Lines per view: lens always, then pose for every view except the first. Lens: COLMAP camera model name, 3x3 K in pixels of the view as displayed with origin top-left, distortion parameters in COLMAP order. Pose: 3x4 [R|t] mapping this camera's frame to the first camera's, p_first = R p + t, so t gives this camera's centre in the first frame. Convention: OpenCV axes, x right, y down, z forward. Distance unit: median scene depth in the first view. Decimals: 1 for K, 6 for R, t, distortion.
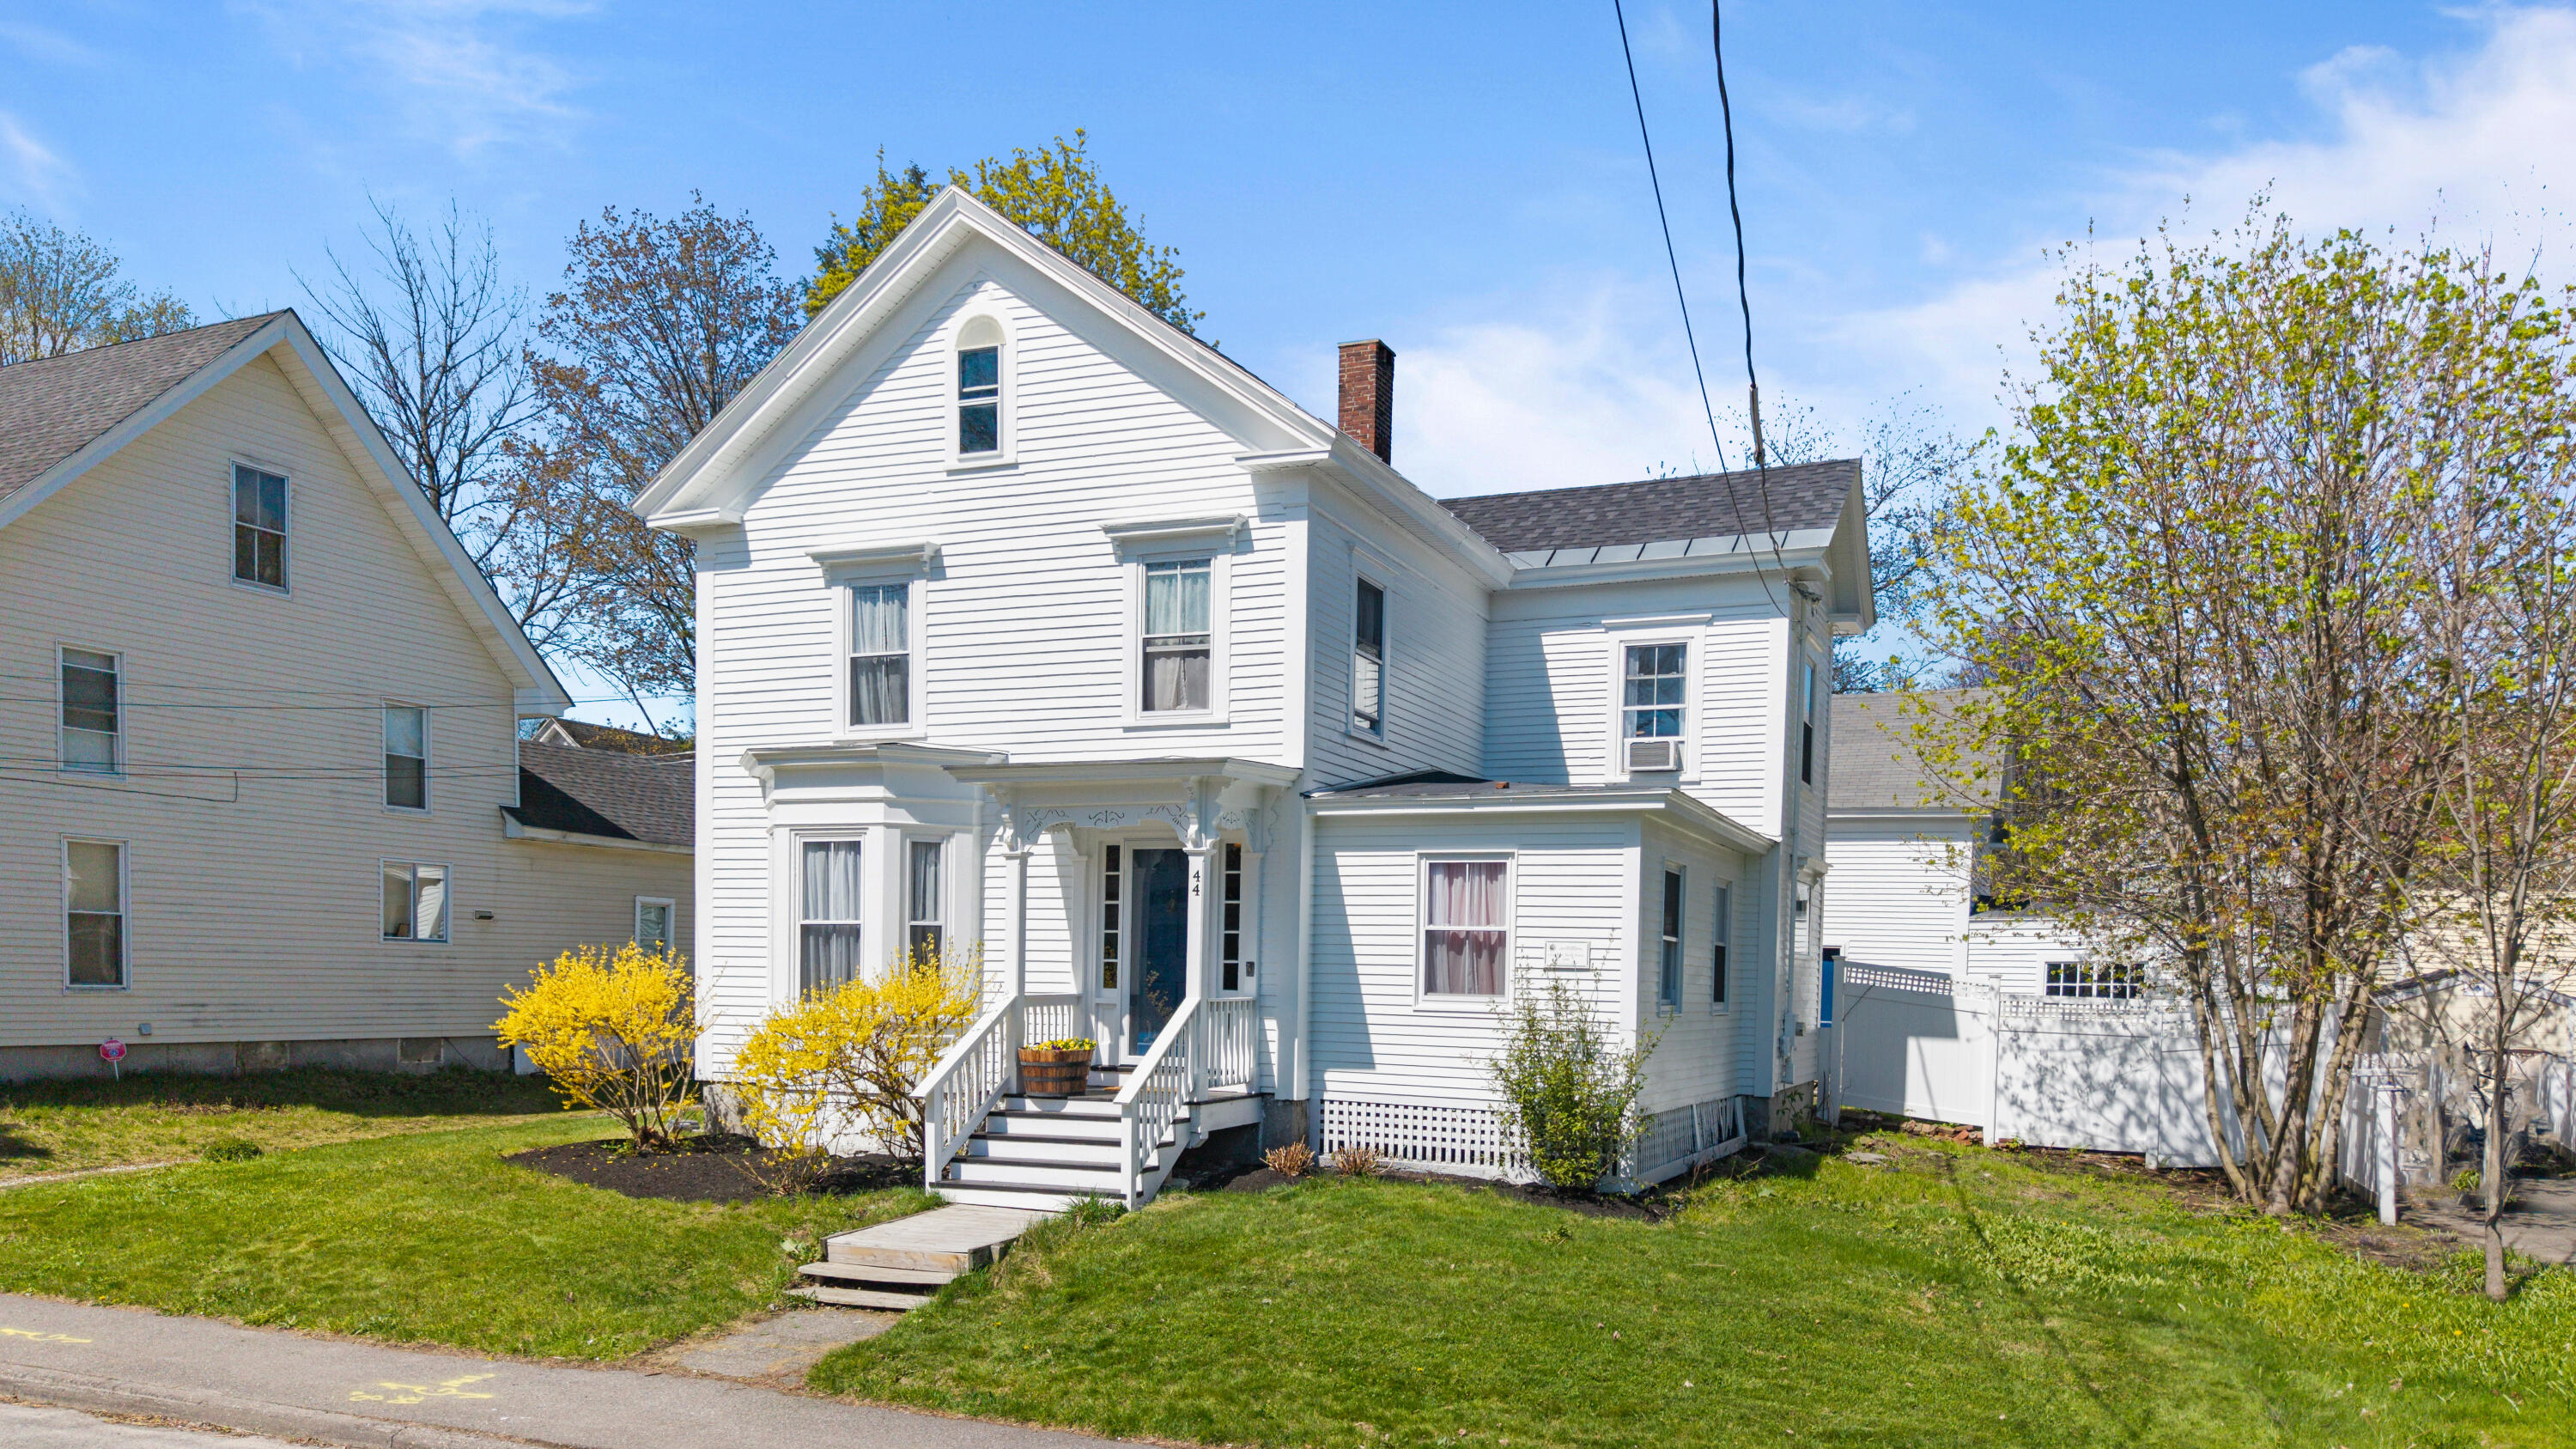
lens RADIAL K [[1805.0, 0, 1283.1], [0, 1805.0, 1048.7], [0, 0, 1]] dist [0.000729, -0.038844]
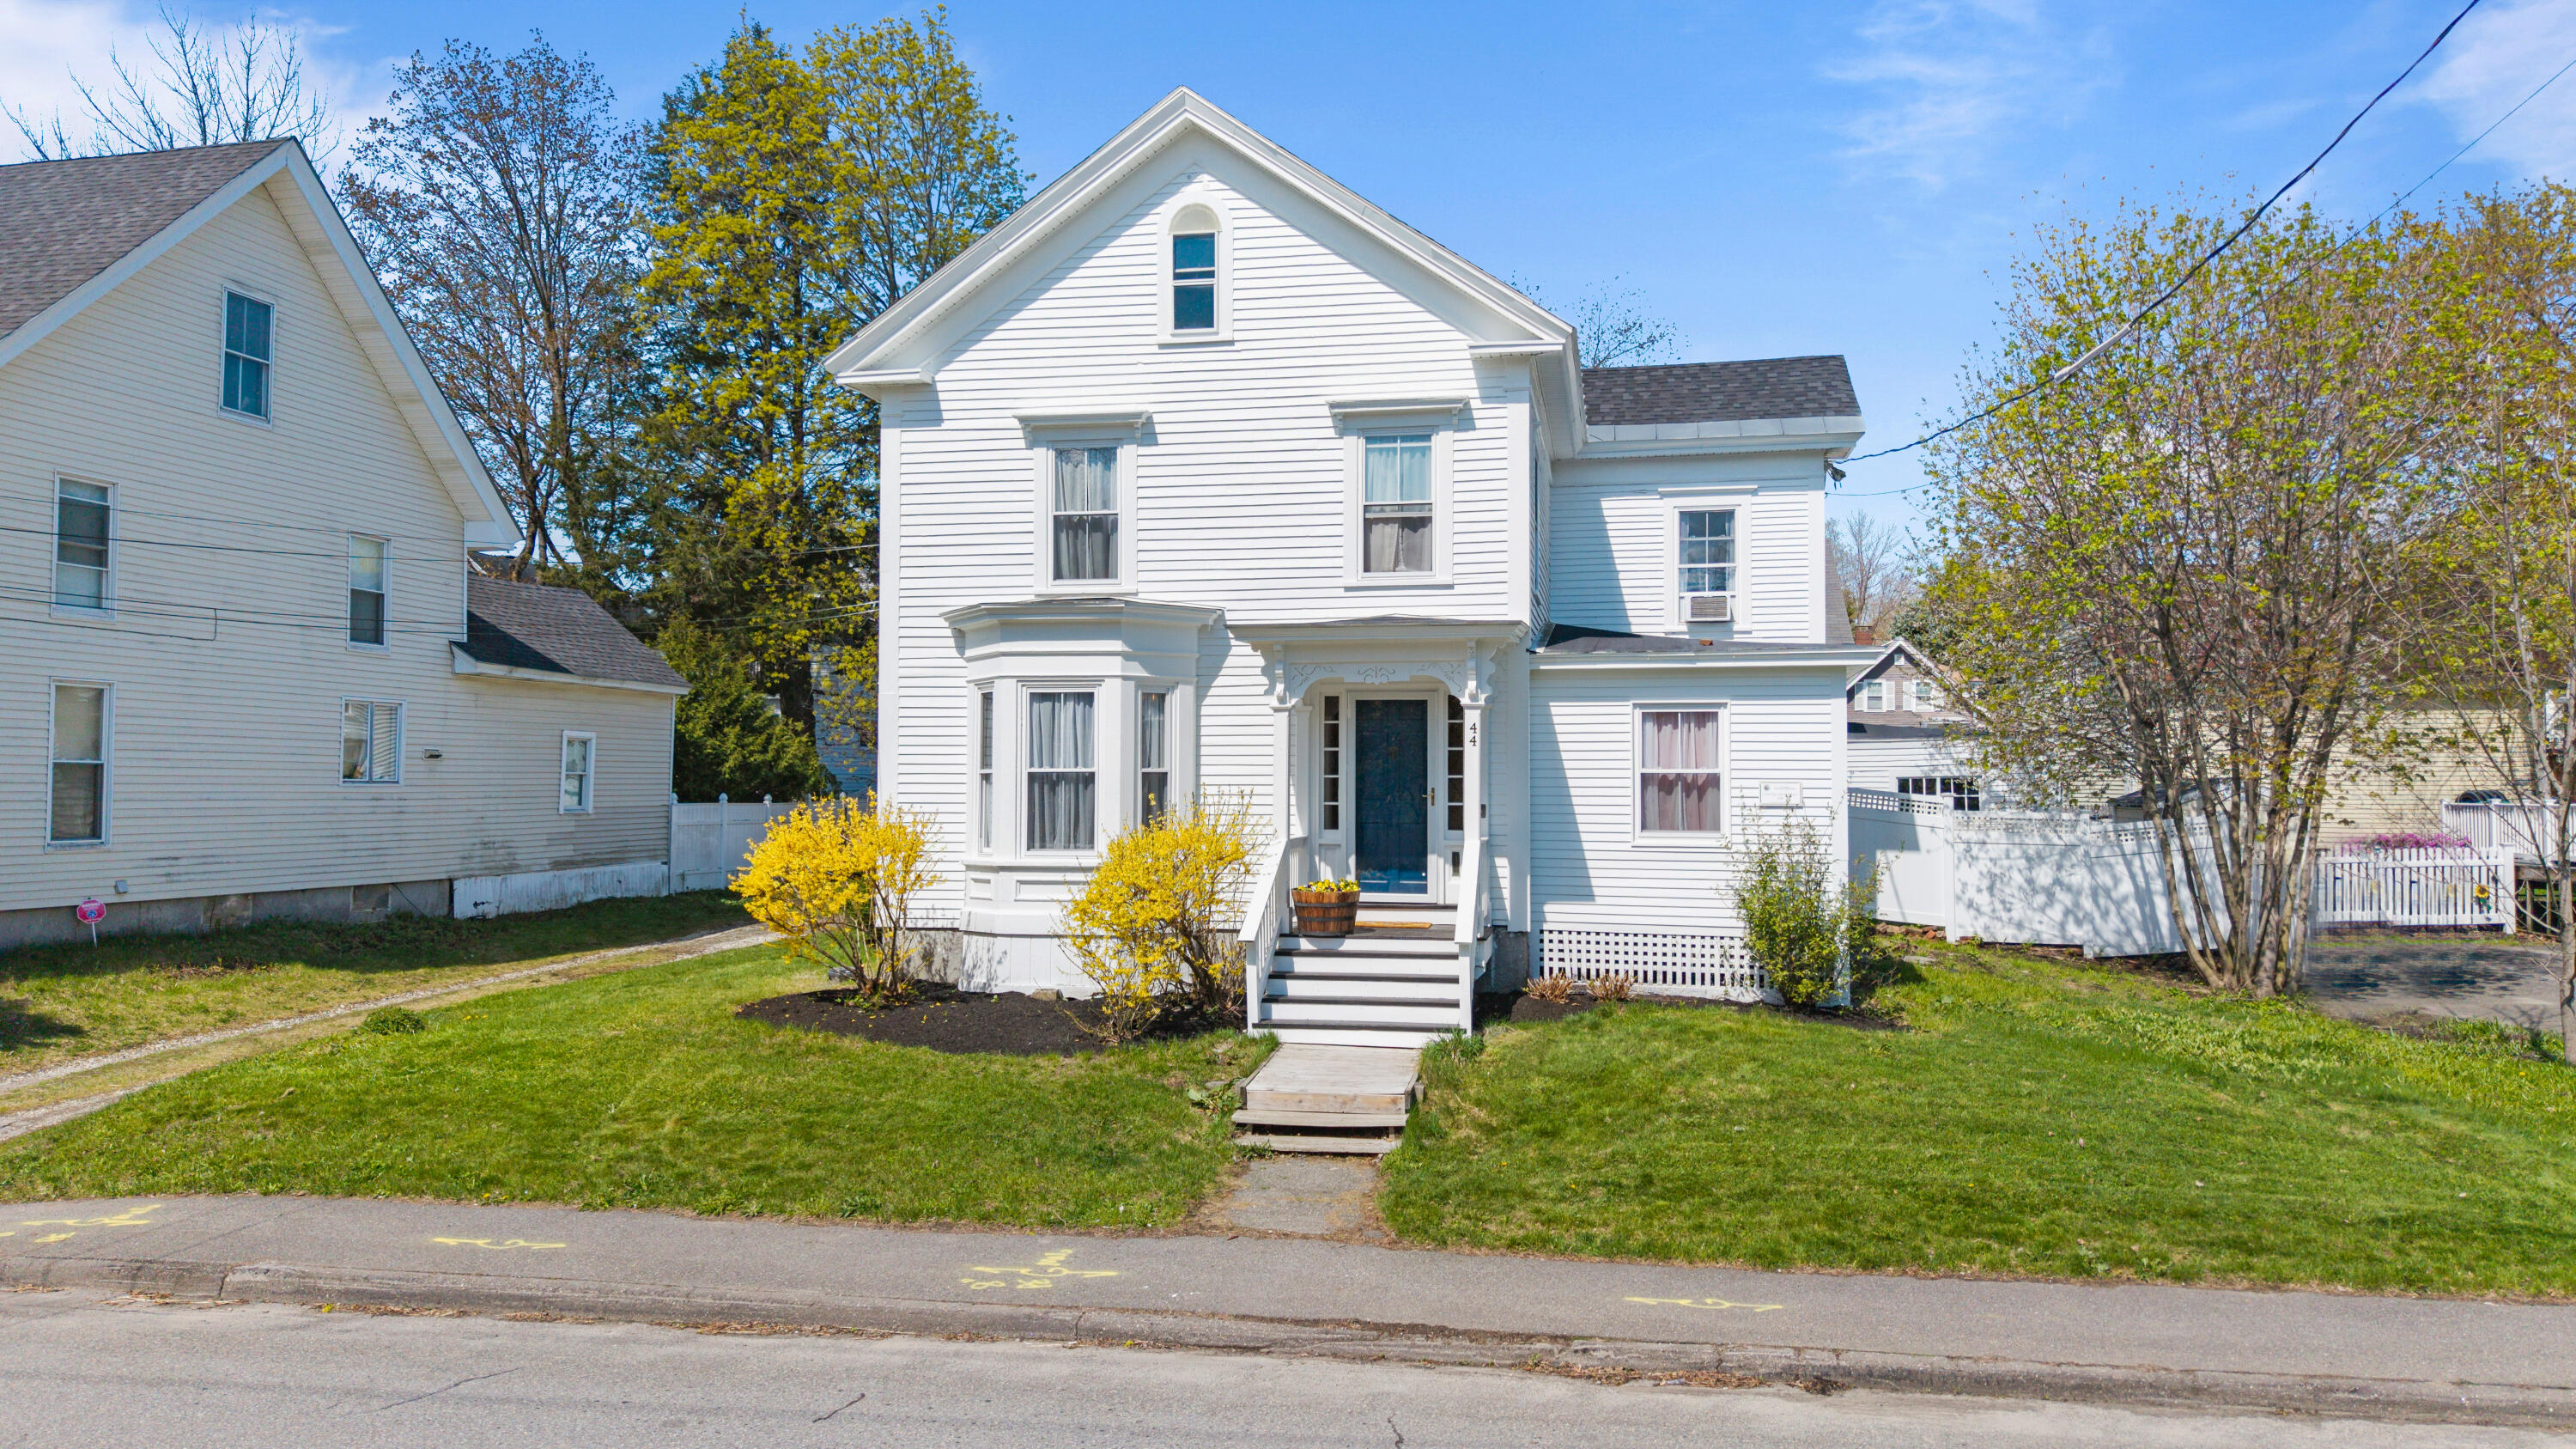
lens RADIAL K [[1704.2, 0, 1203.2], [0, 1704.2, 712.8], [0, 0, 1]] dist [0.020132, -0.053486]
pose [[0.978142, -0.008392, 0.207767, -0.370720], [0.024443, 0.996898, -0.074810, -0.028600], [-0.206495, 0.078253, 0.975313, 0.034109]]
